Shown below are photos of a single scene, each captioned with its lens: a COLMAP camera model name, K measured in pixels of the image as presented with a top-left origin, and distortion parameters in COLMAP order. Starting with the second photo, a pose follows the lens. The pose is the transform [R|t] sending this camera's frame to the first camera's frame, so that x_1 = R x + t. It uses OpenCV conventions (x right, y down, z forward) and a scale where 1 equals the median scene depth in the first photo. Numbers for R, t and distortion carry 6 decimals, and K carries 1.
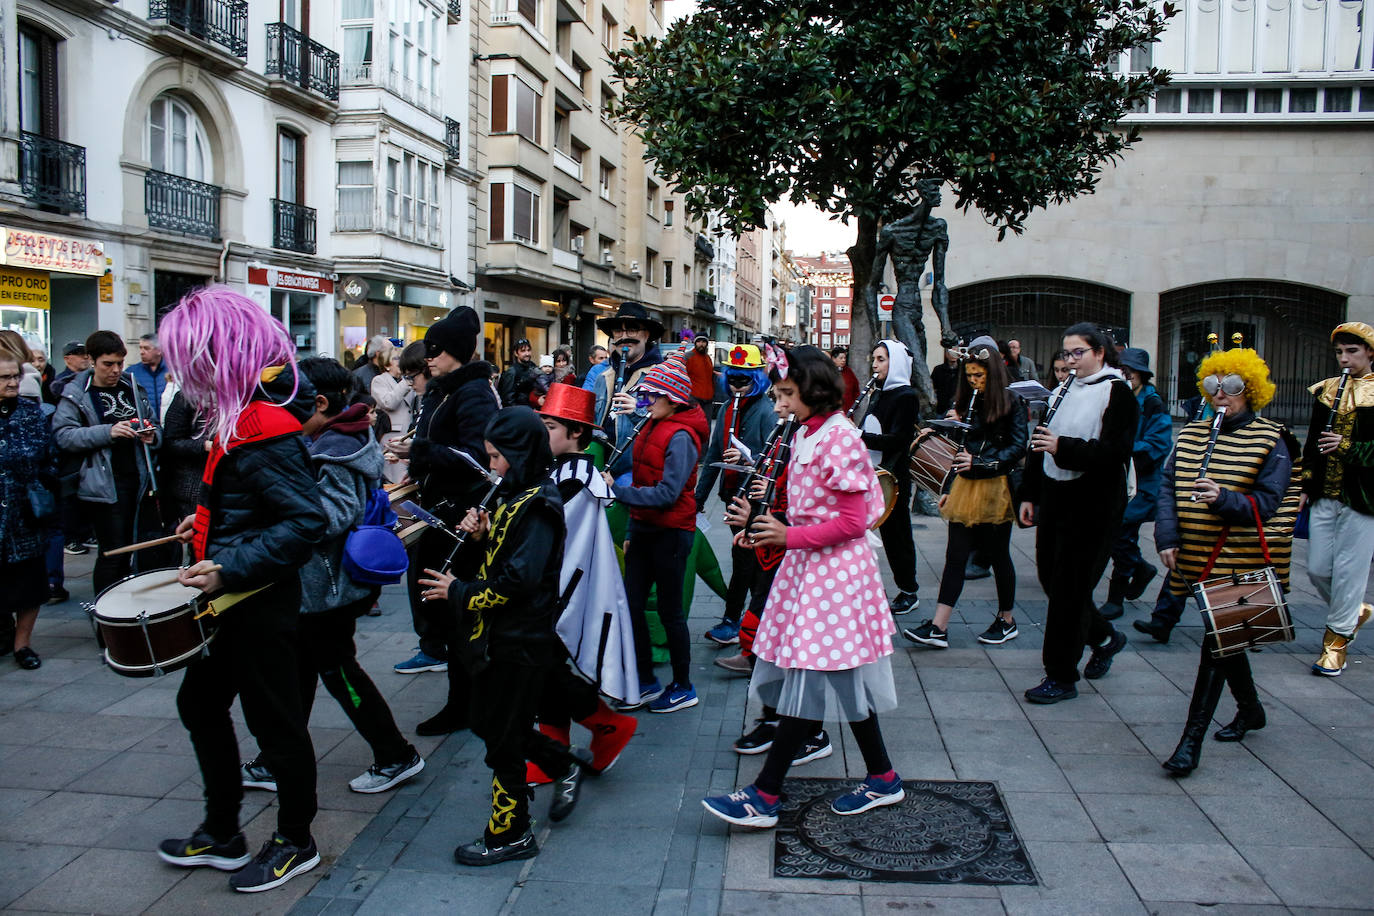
lens RADIAL K [[1126.1, 0, 682.3], [0, 1126.1, 459.8], [0, 0, 1]] dist [-0.165625, 0.148165]
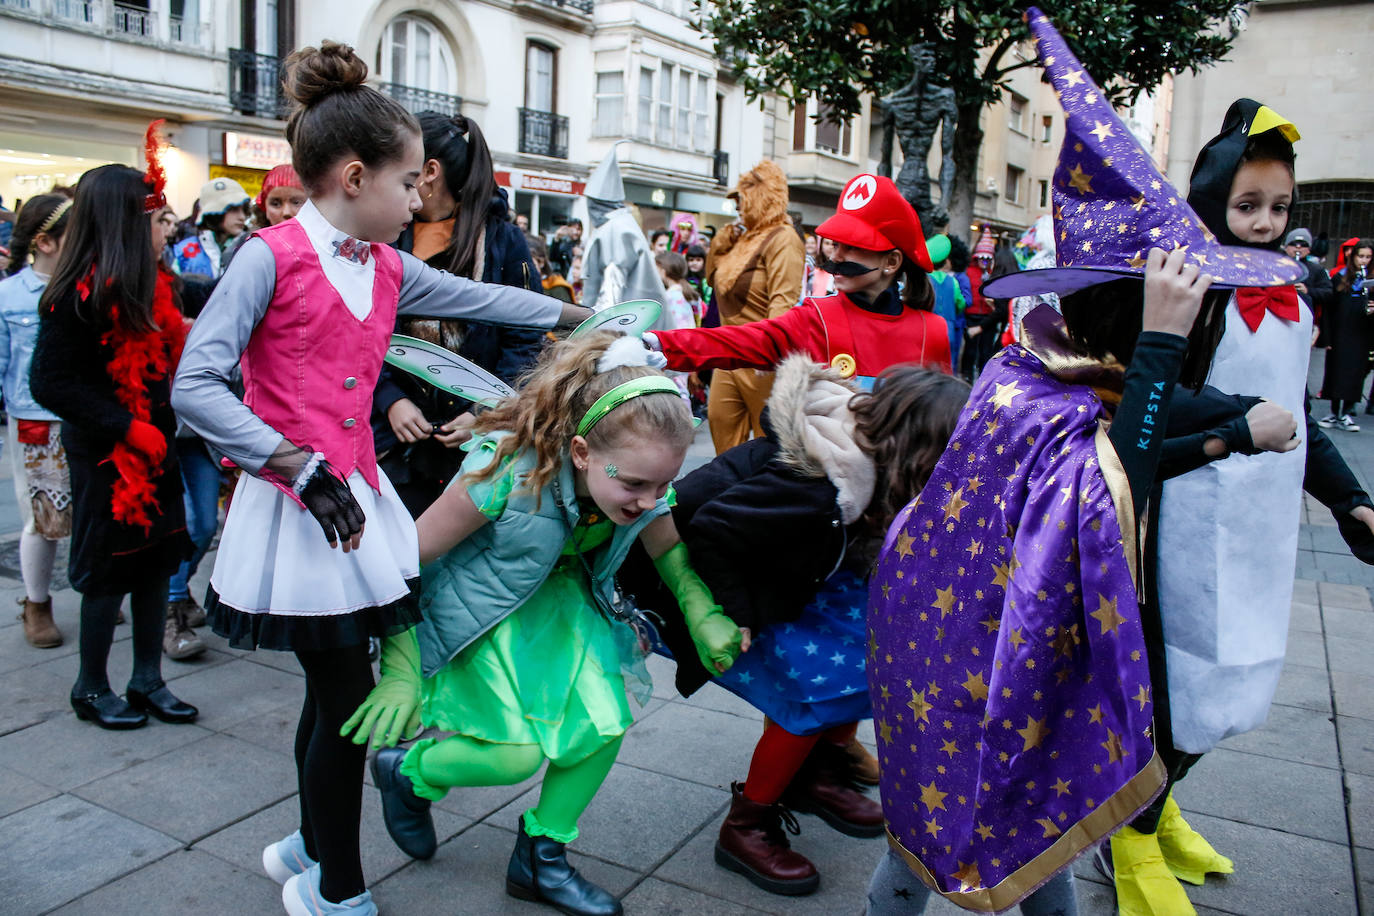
lens RADIAL K [[1126.1, 0, 682.3], [0, 1126.1, 459.8], [0, 0, 1]] dist [-0.165625, 0.148165]
pose [[0.920219, 0.081869, -0.382746, 0.200254], [-0.057570, 0.995555, 0.074535, 0.017740], [0.387147, -0.046554, 0.920842, 0.027414]]
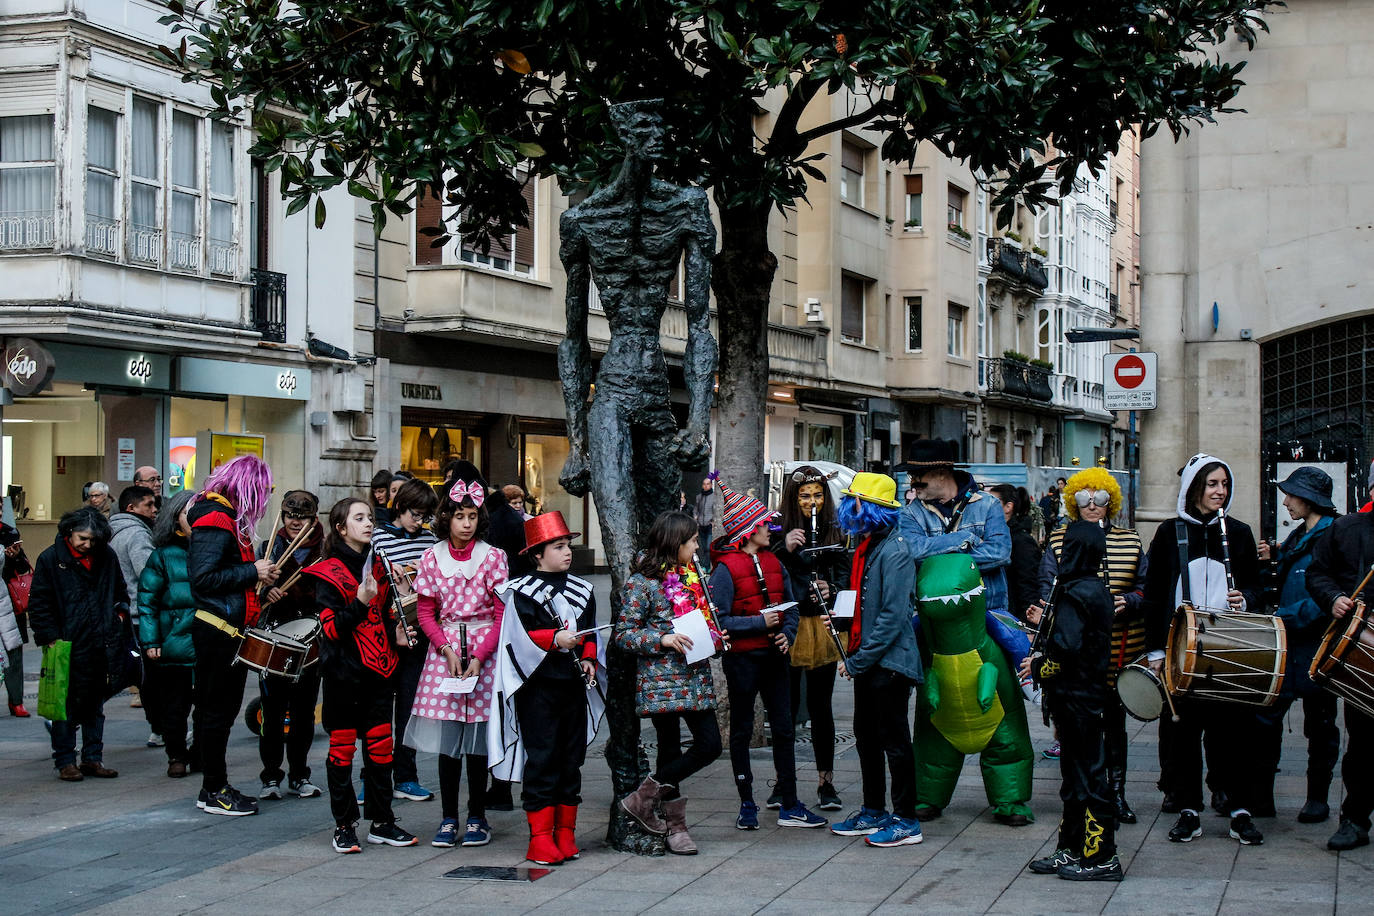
lens RADIAL K [[2246.4, 0, 687.0], [0, 2246.4, 458.0], [0, 0, 1]] dist [-0.003590, 0.016886]
pose [[0.980559, -0.013884, -0.195735, 0.201648], [-0.006875, 0.994451, -0.104980, -0.005576], [0.196106, 0.104285, 0.975022, 0.058214]]
